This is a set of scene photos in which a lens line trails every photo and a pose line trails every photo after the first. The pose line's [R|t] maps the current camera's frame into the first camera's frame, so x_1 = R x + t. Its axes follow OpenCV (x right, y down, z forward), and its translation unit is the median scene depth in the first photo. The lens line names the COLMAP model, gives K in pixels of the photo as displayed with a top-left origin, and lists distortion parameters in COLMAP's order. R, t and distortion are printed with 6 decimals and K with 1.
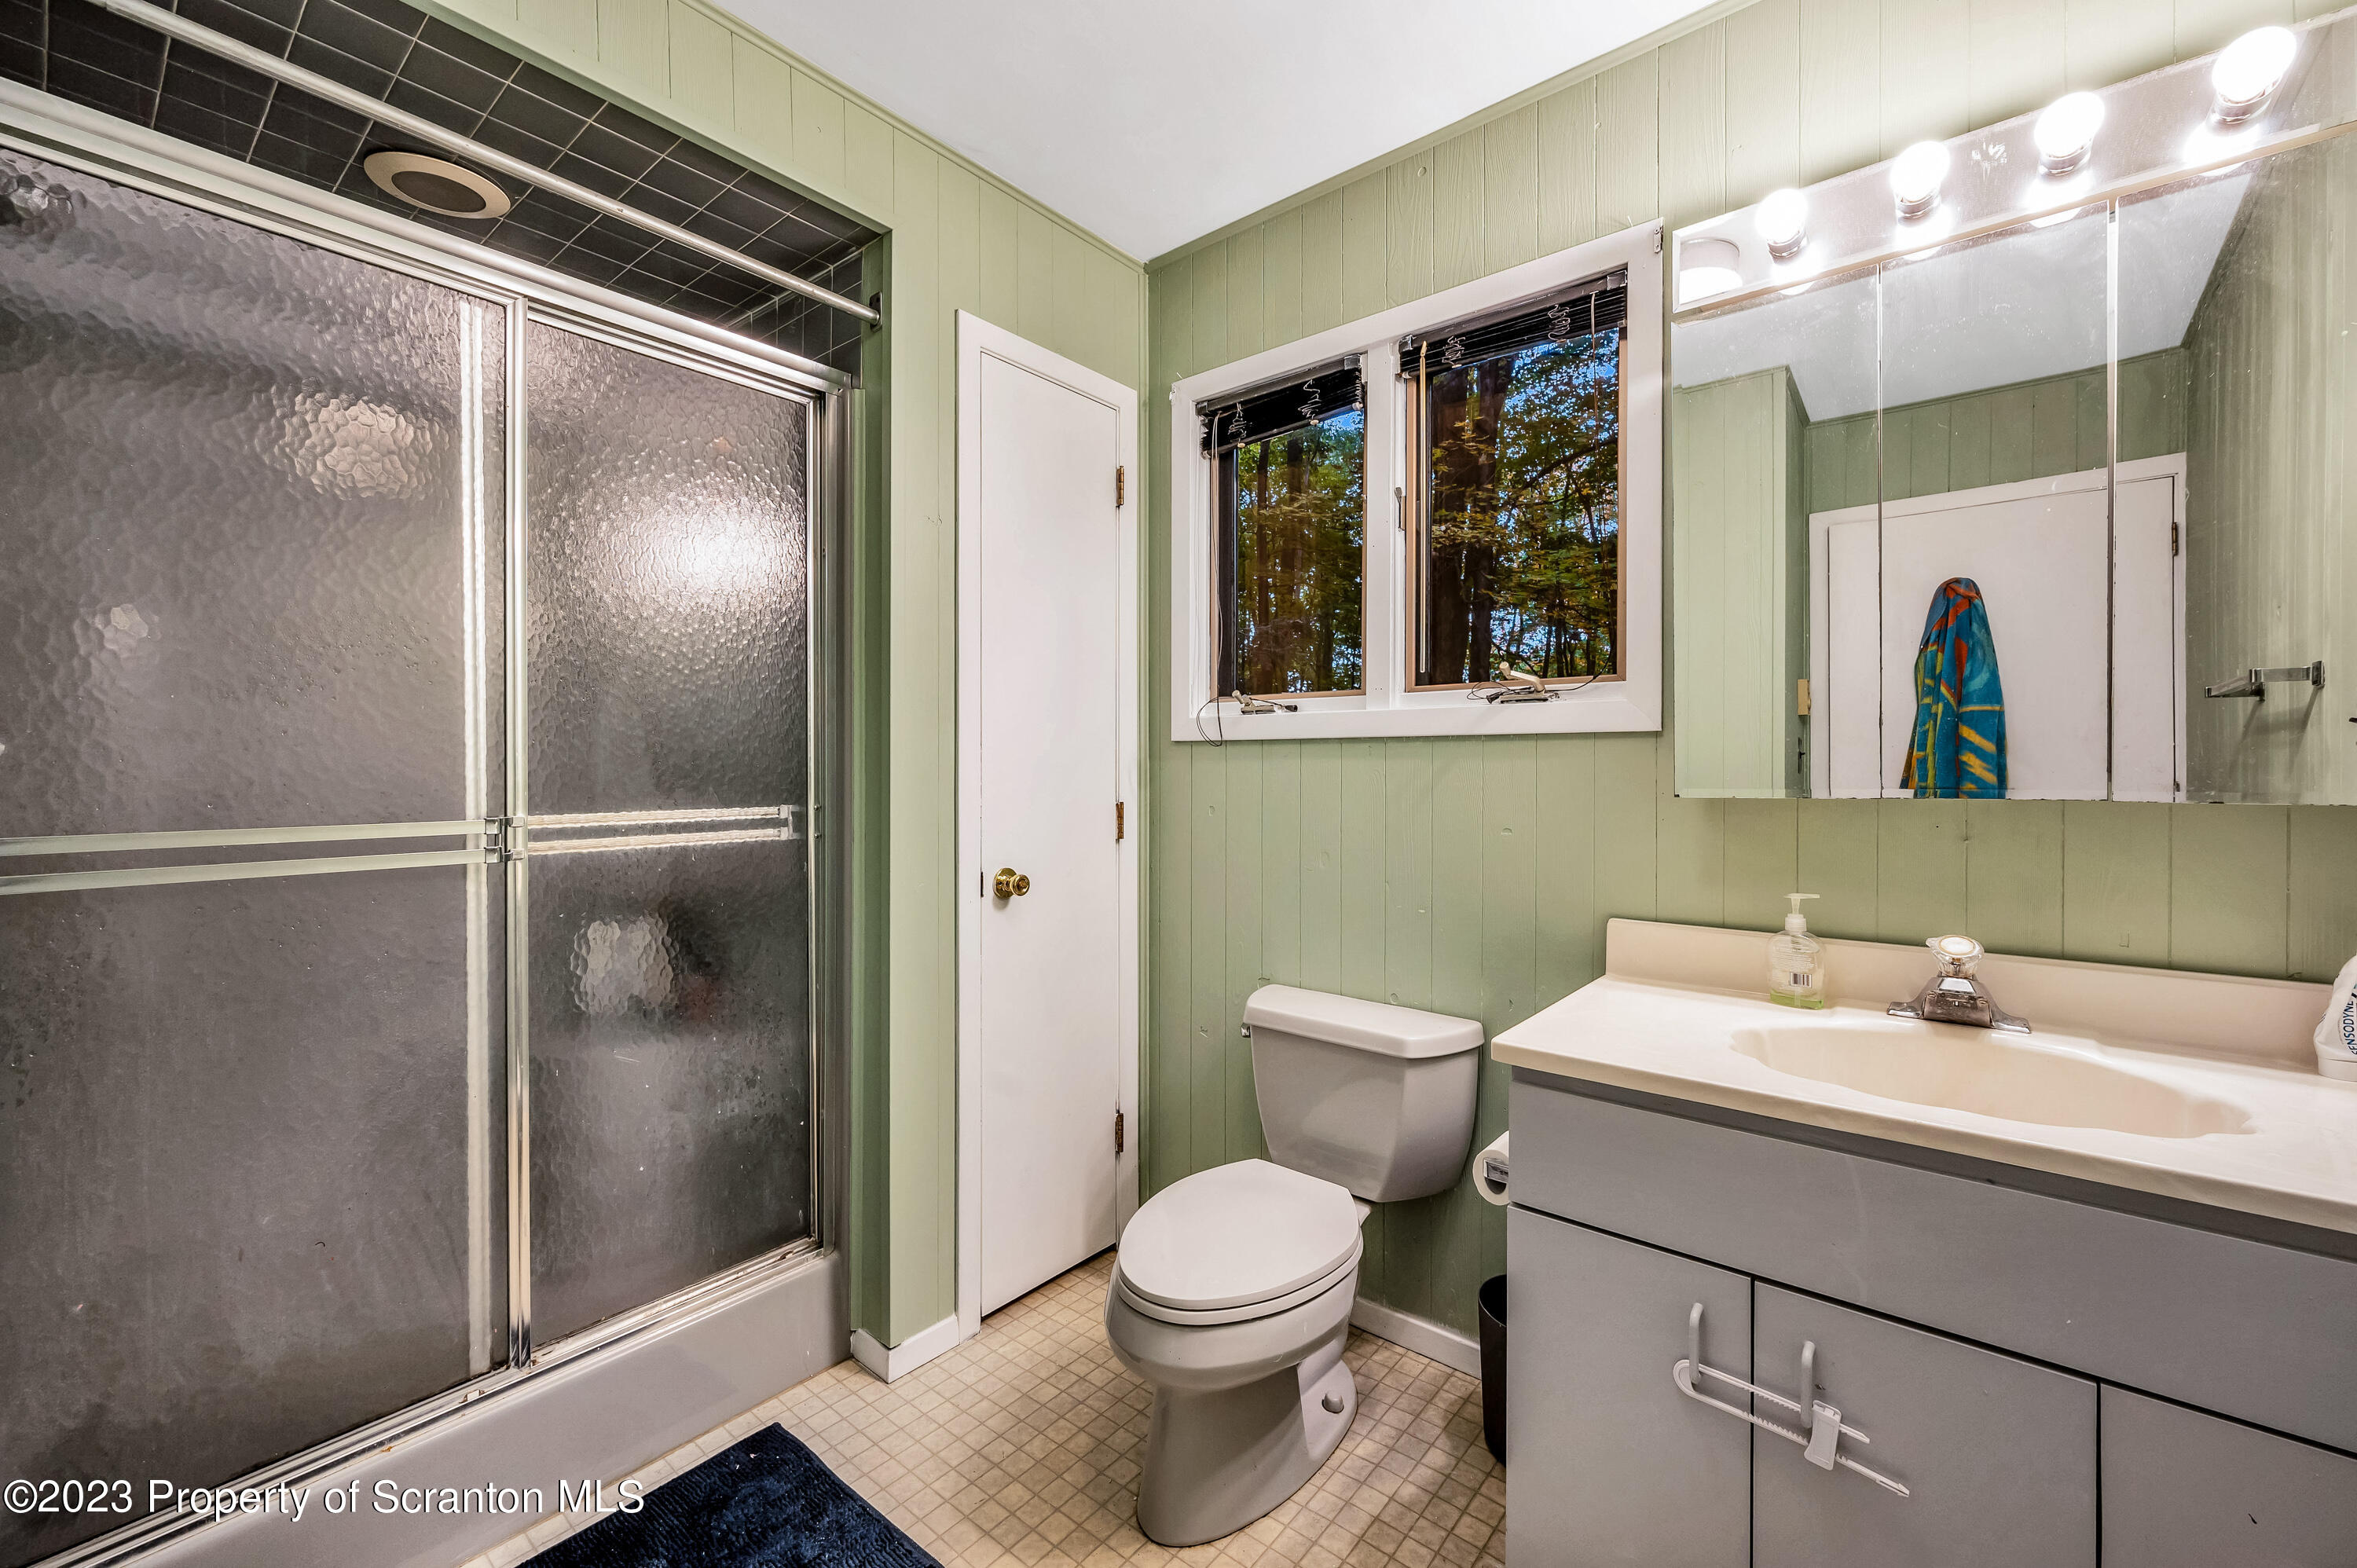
lens RADIAL K [[950.7, 0, 1174.6], [0, 950.7, 776.2], [0, 0, 1]] dist [0.001156, -0.001233]
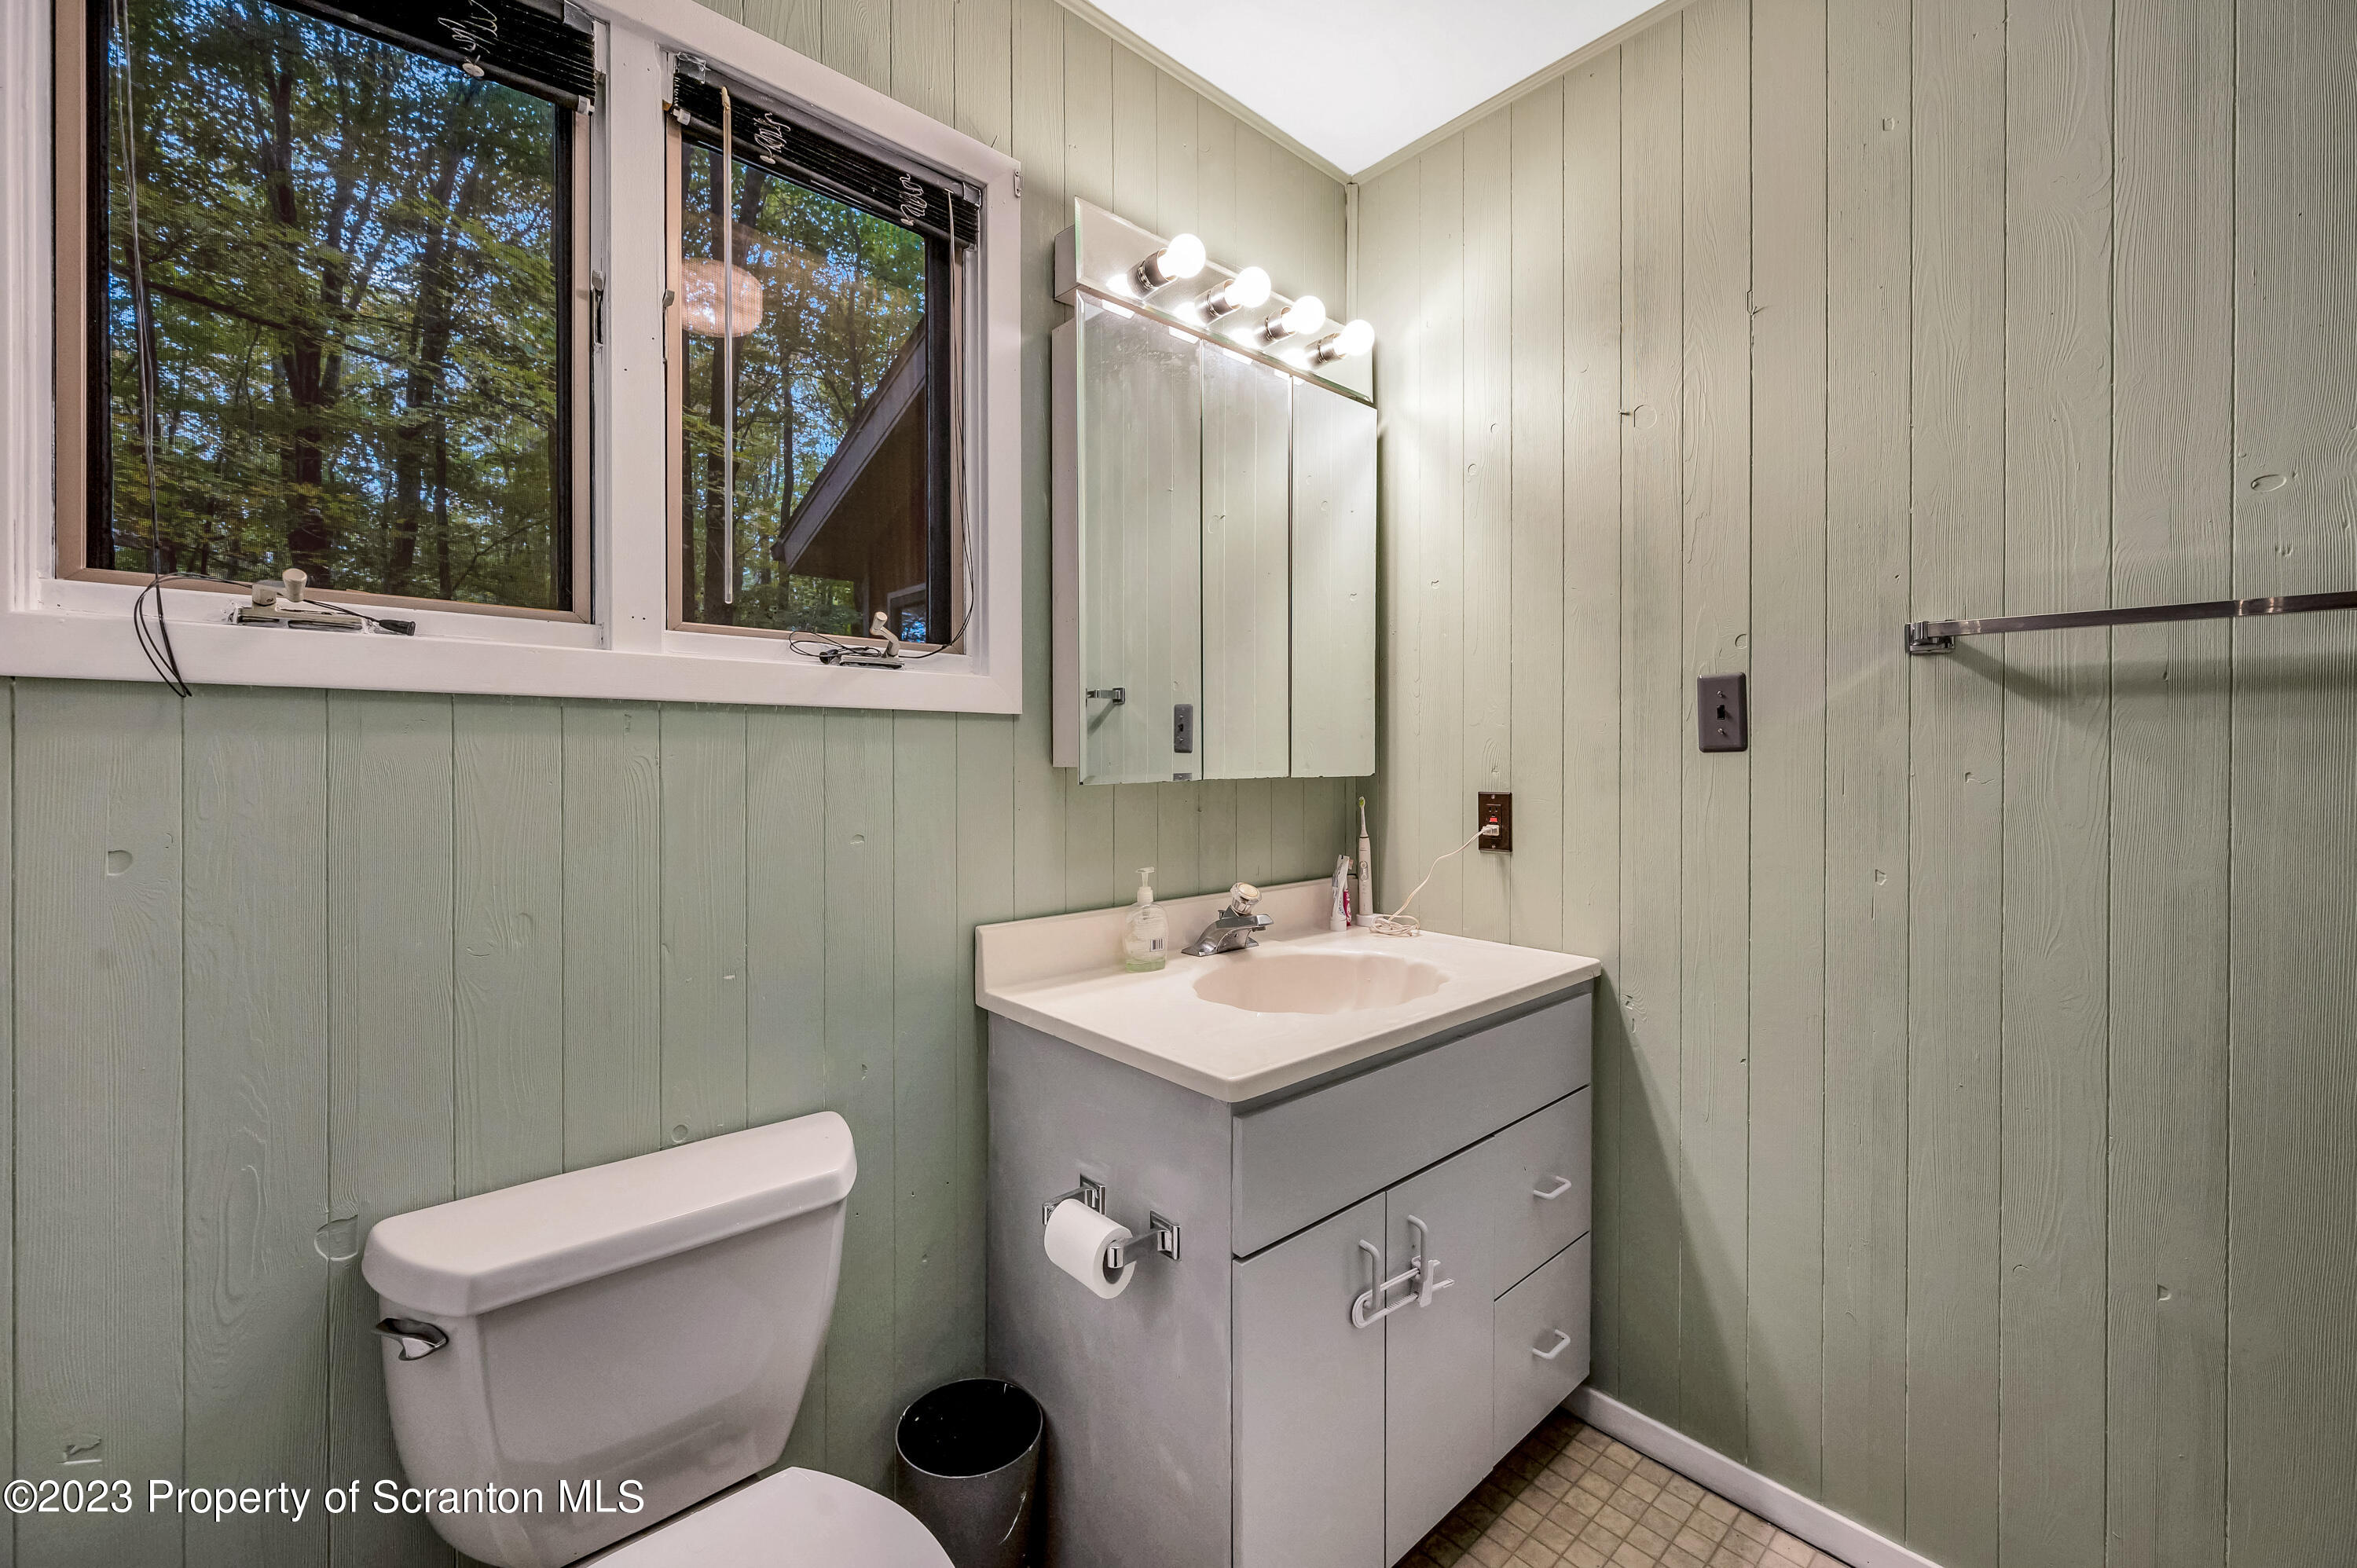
lens RADIAL K [[950.7, 0, 1176.7], [0, 950.7, 763.0], [0, 0, 1]] dist [0.001156, -0.001233]
pose [[0.139902, -0.008222, 0.990131, -0.334856], [0.005528, 0.999956, 0.007523, -0.005532], [-0.990150, 0.004421, 0.139941, 0.616480]]
